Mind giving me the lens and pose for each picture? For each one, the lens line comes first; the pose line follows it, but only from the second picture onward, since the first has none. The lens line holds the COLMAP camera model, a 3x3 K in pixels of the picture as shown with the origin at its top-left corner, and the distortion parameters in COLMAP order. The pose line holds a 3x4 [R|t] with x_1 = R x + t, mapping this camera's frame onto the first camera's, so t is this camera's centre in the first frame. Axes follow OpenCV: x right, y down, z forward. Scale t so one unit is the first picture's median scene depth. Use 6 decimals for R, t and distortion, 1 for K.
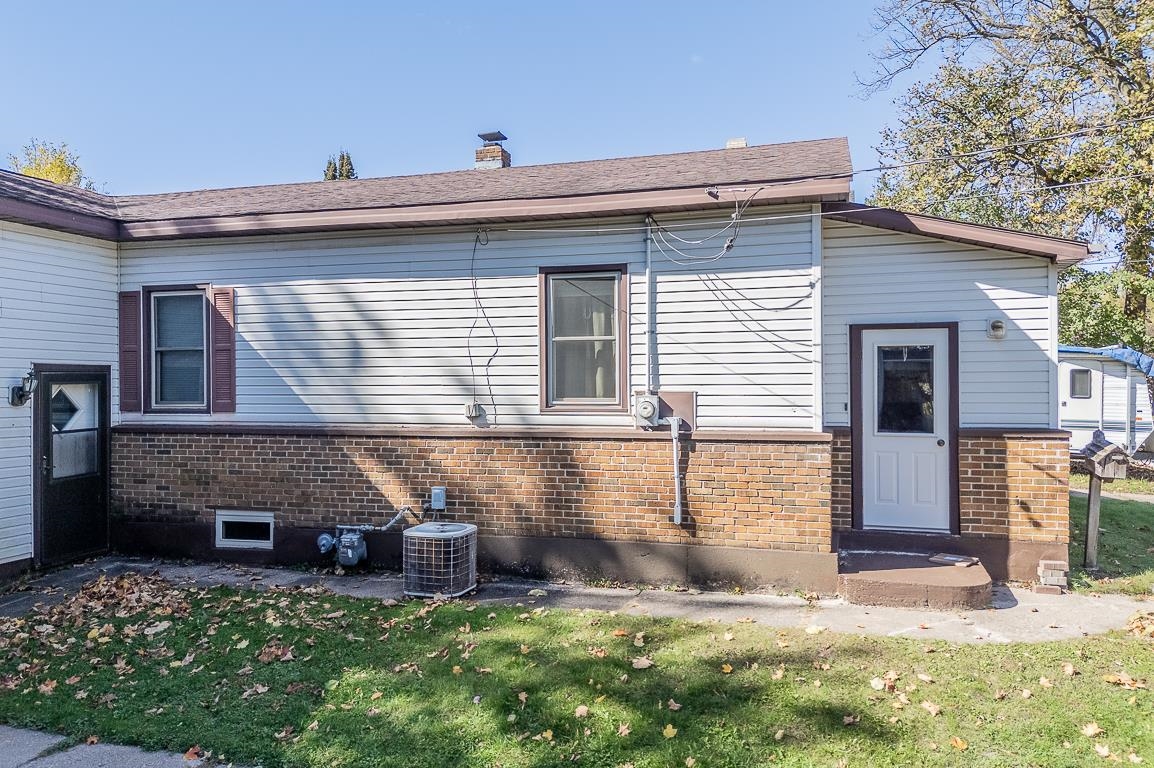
lens RADIAL K [[864.4, 0, 581.7], [0, 864.4, 377.6], [0, 0, 1]] dist [0.094945, -0.119598]
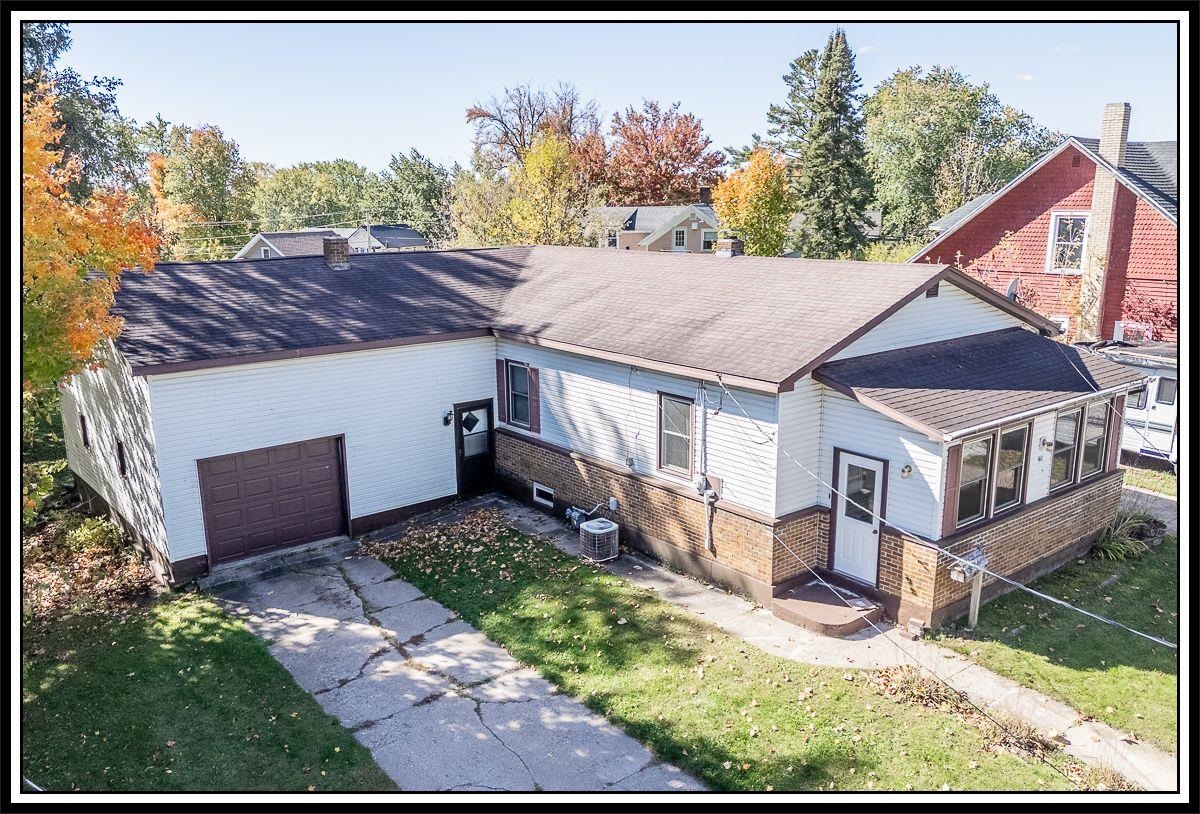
lens RADIAL K [[947.6, 0, 601.3], [0, 947.6, 422.5], [0, 0, 1]] dist [0.095827, -0.124880]
pose [[0.823462, 0.134987, -0.551080, 0.916601], [0.005452, 0.969358, 0.245591, -0.533551], [0.567345, -0.205240, 0.797494, -0.597561]]
